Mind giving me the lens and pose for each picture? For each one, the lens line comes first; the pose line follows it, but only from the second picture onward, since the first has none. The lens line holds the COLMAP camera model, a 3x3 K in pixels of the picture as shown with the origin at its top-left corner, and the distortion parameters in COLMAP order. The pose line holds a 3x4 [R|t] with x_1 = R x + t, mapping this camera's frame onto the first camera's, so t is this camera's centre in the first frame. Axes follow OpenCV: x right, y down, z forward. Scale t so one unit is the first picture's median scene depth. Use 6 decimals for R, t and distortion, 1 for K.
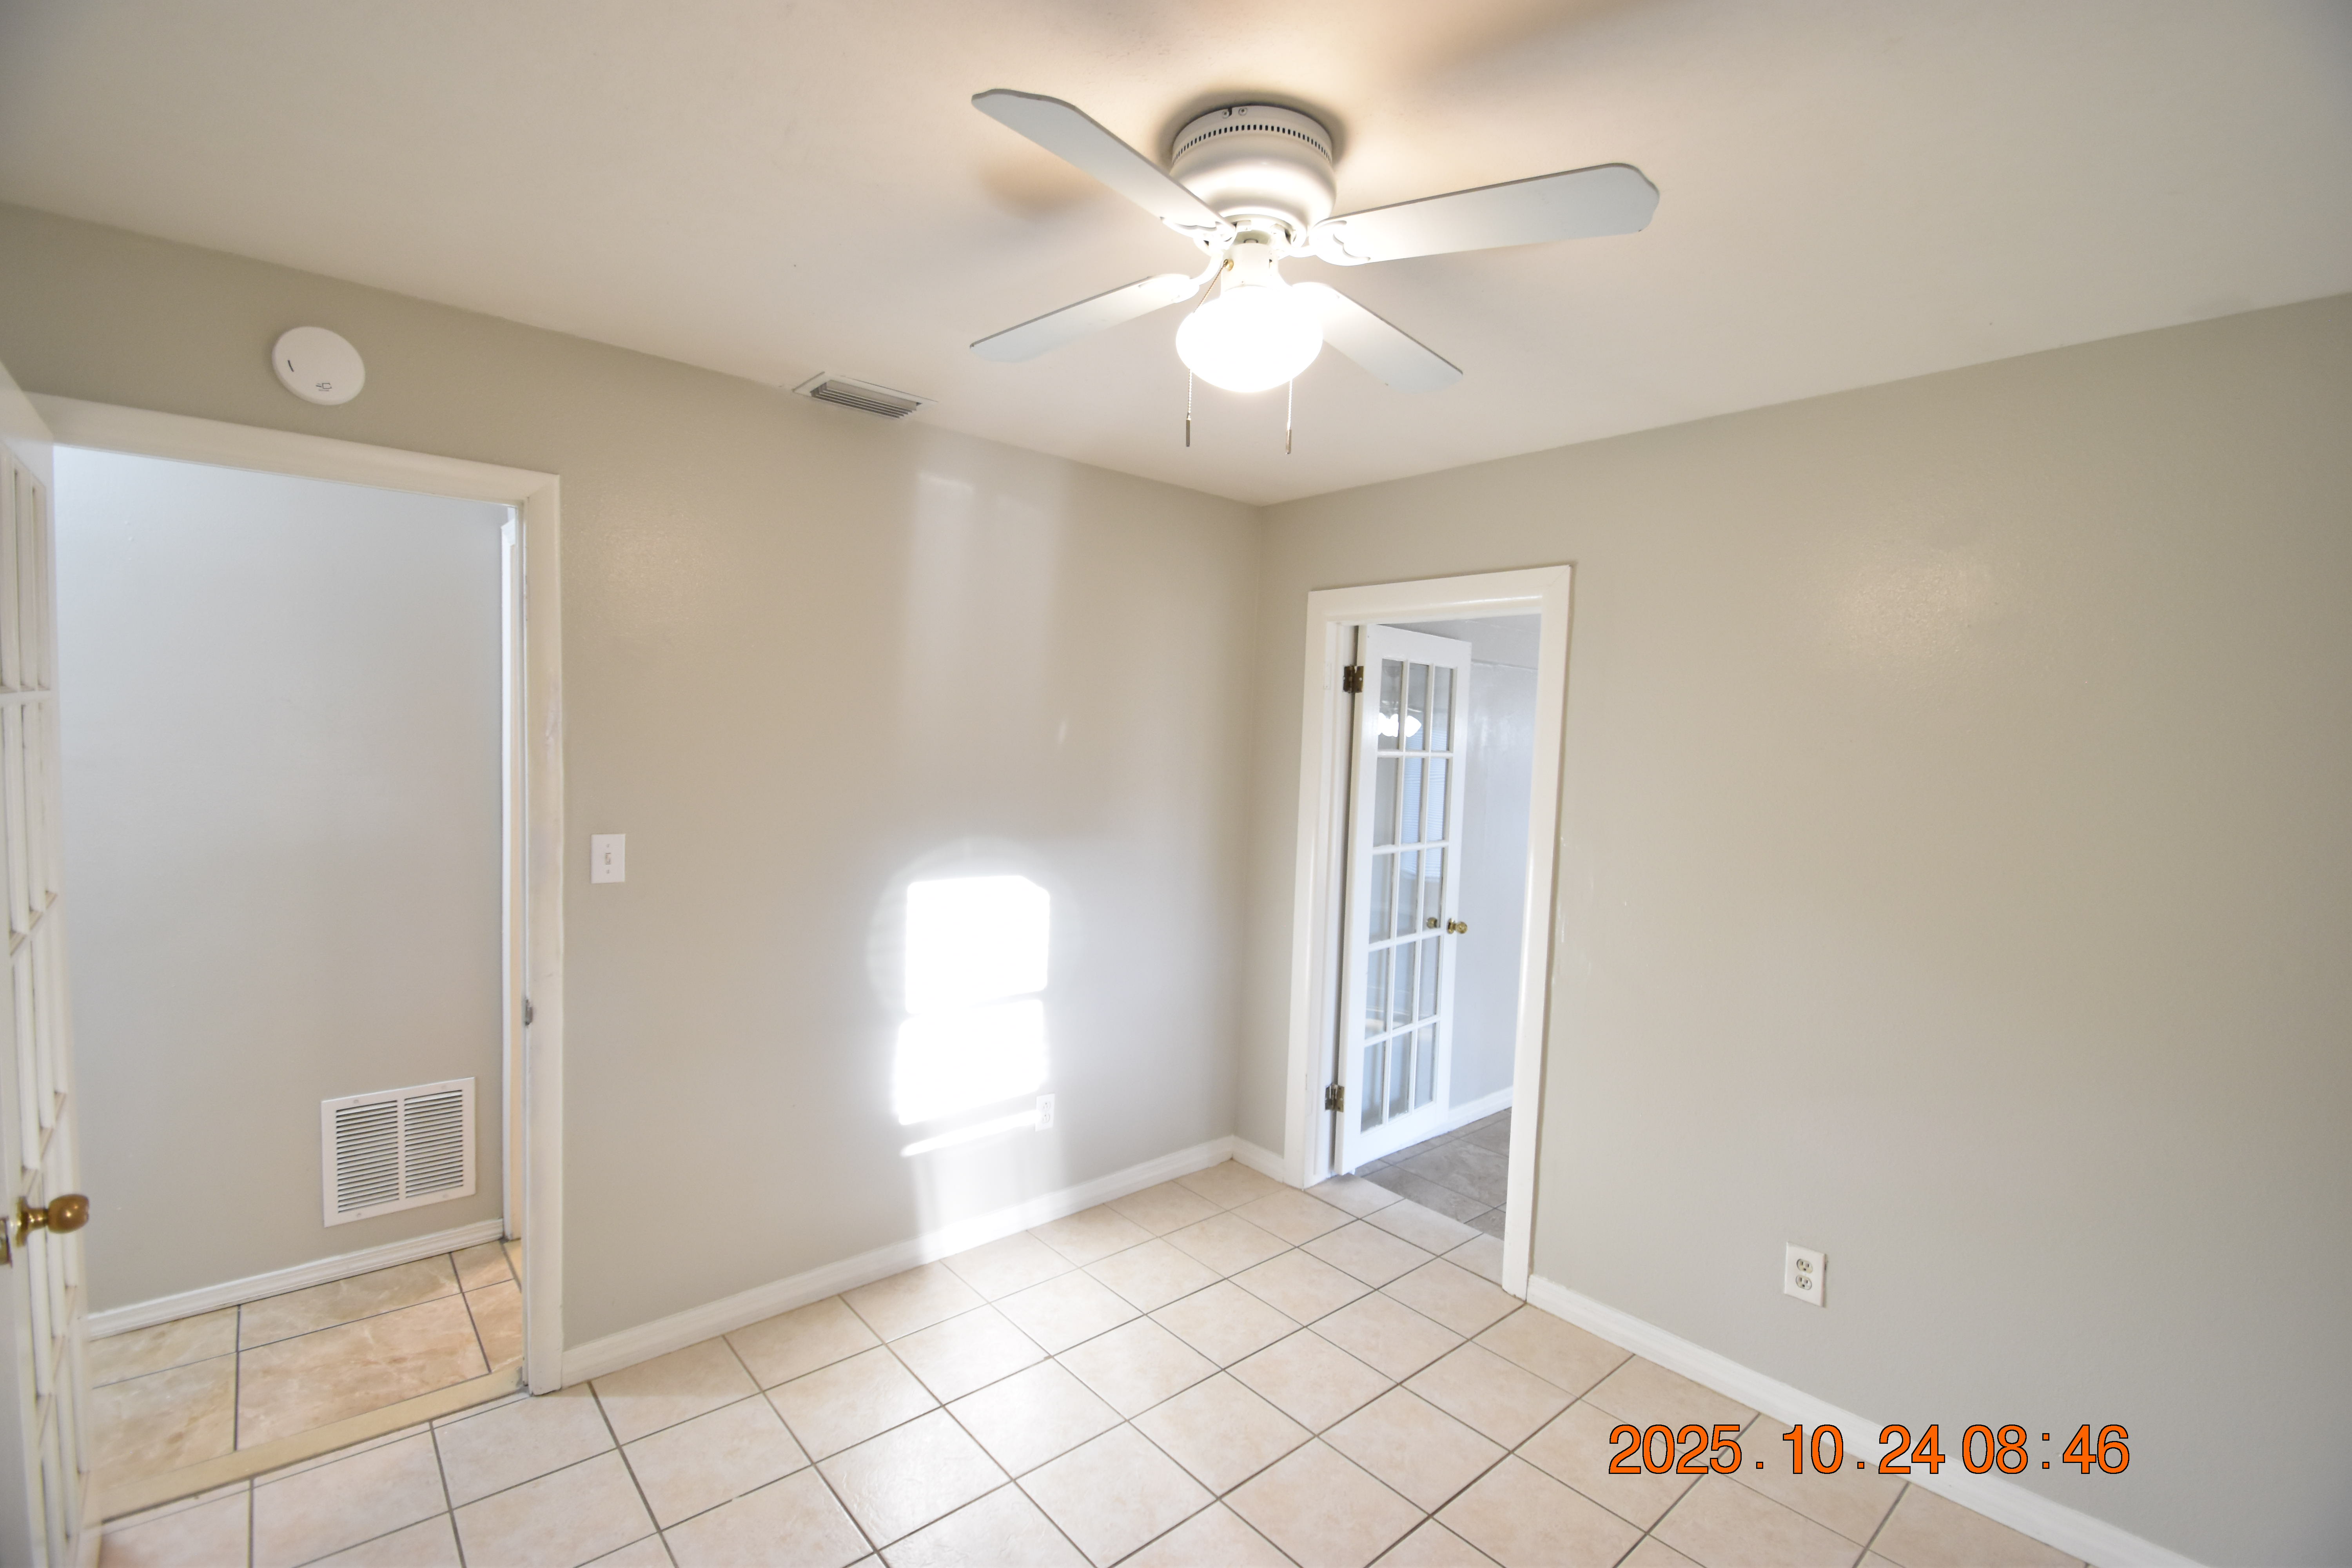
lens RADIAL K [[1026.7, 0, 1168.7], [0, 1026.7, 798.3], [0, 0, 1]] dist [0.011482, -0.012364]
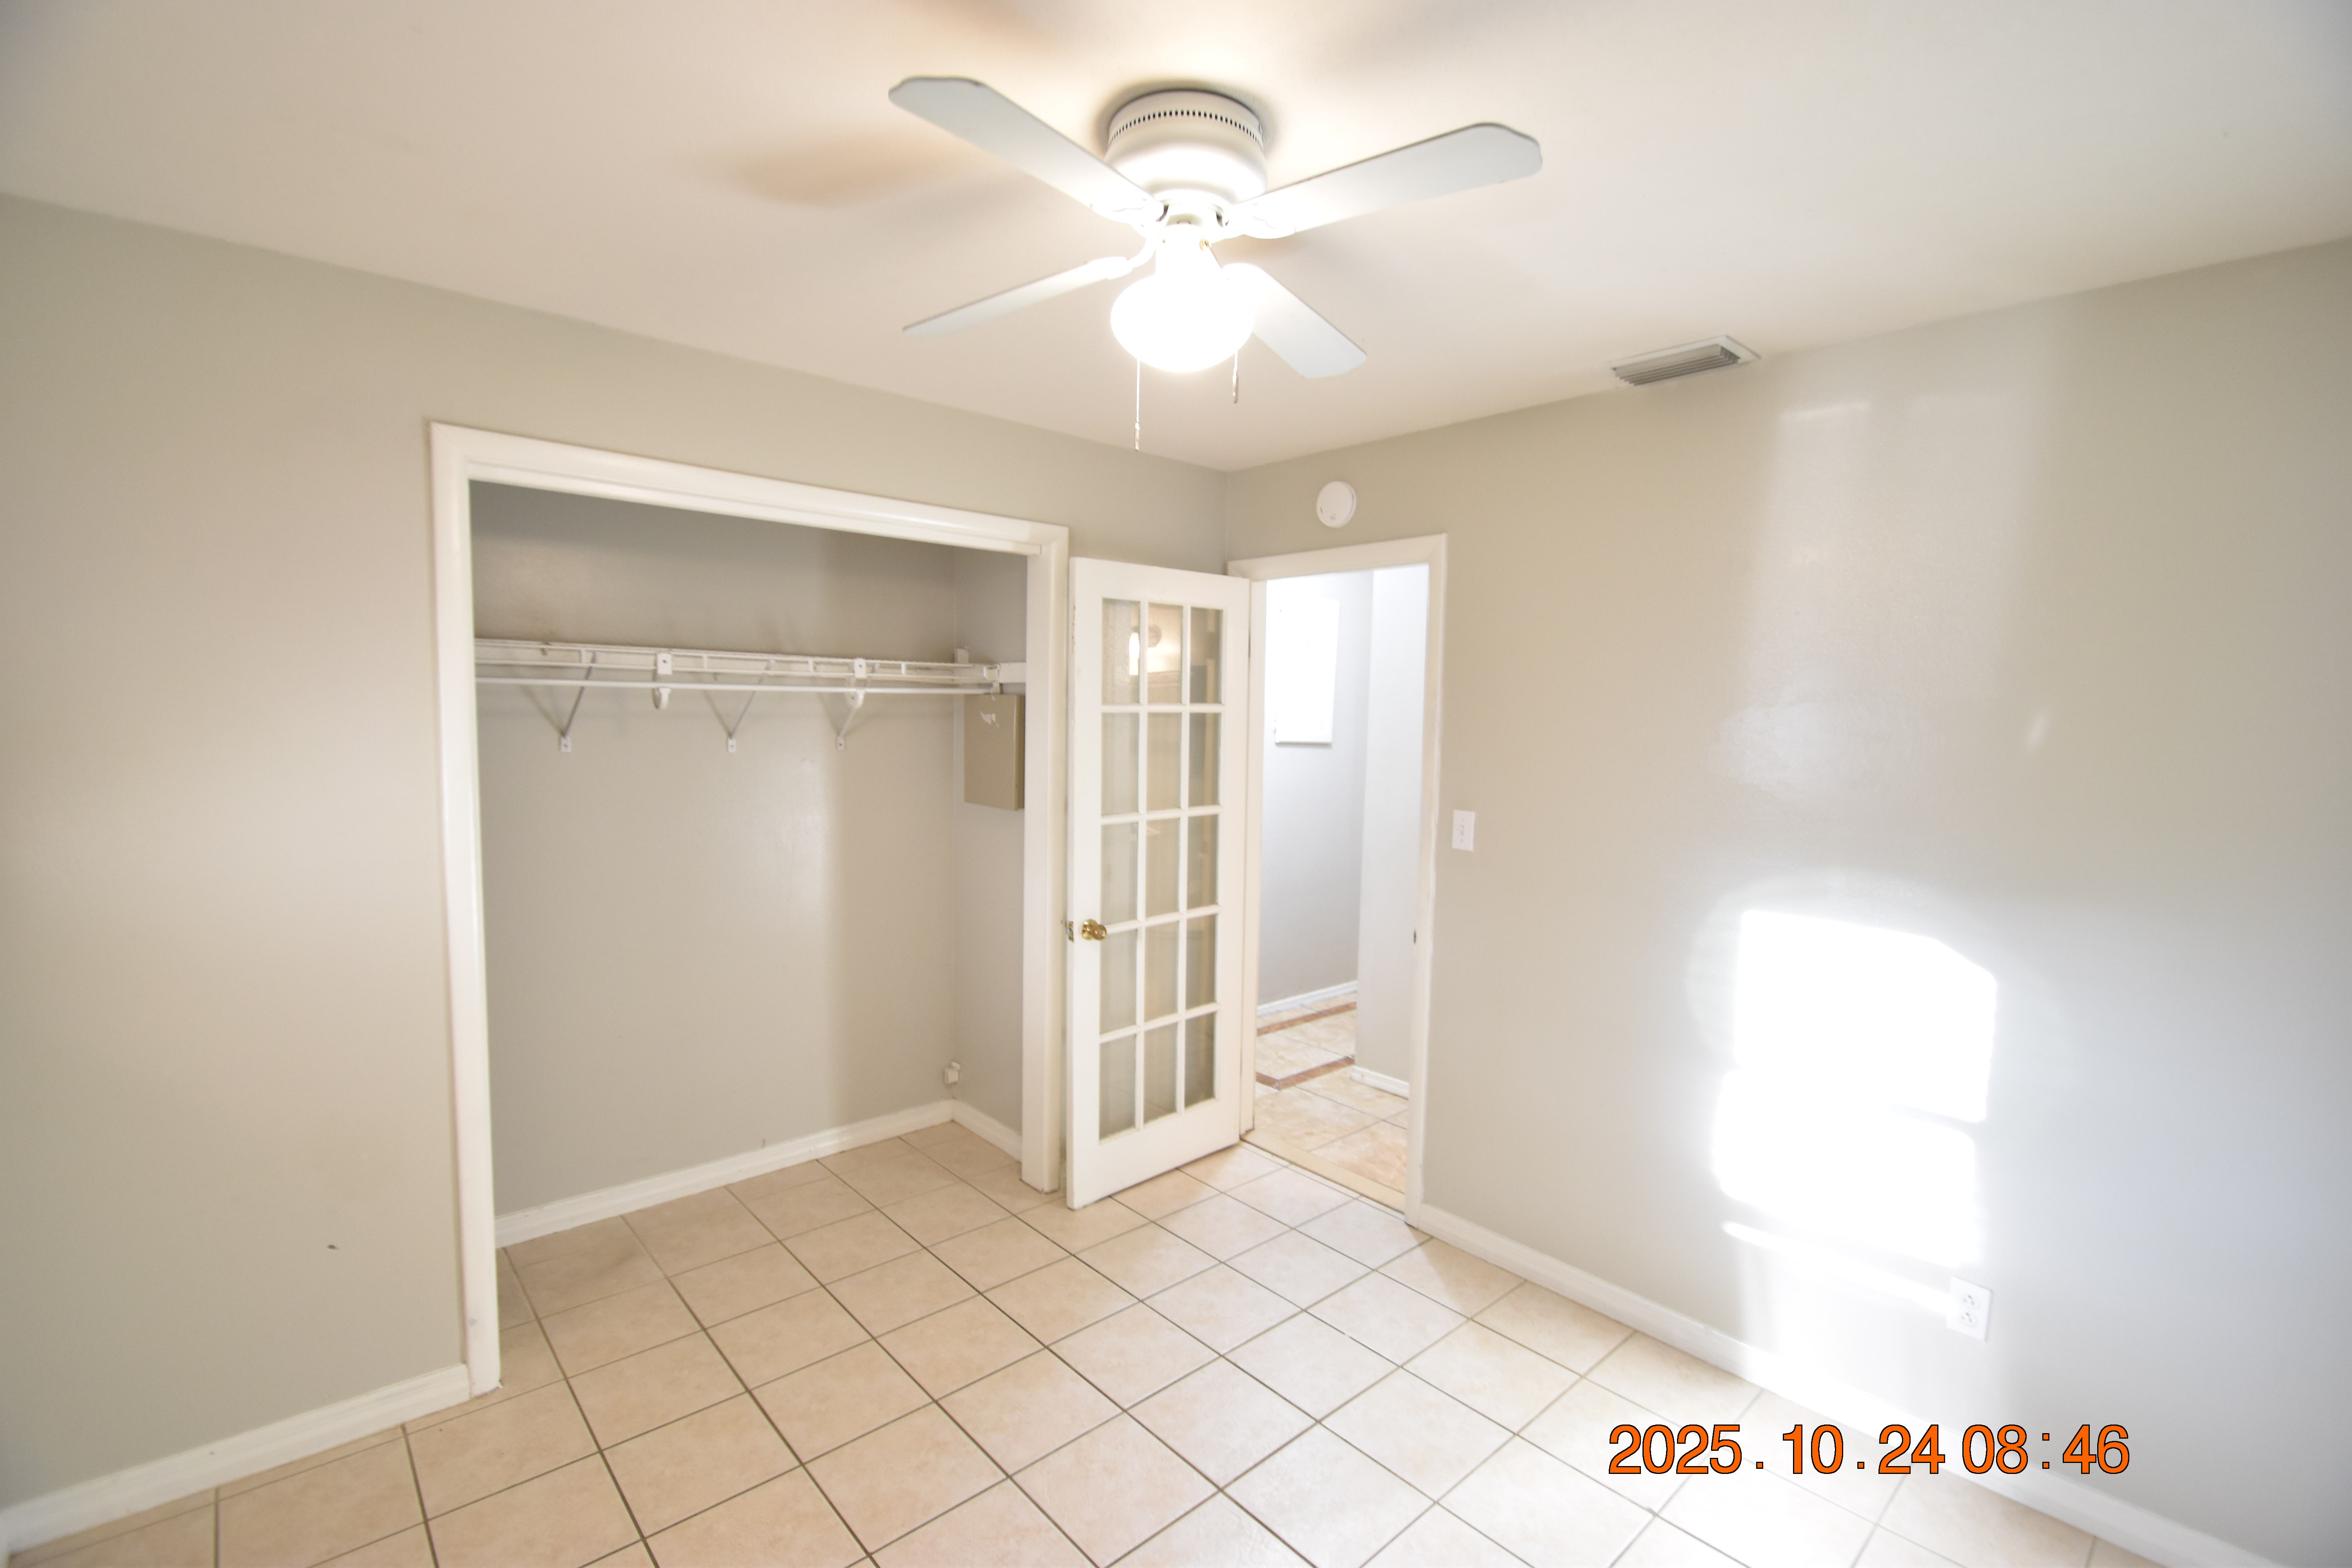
lens RADIAL K [[1026.7, 0, 1162.0], [0, 1026.7, 796.7], [0, 0, 1]] dist [0.011482, -0.012364]
pose [[0.019750, 0.051413, -0.998482, 0.585548], [-0.085094, 0.995140, 0.049557, -0.010606], [0.996177, 0.083986, 0.024029, 0.511235]]
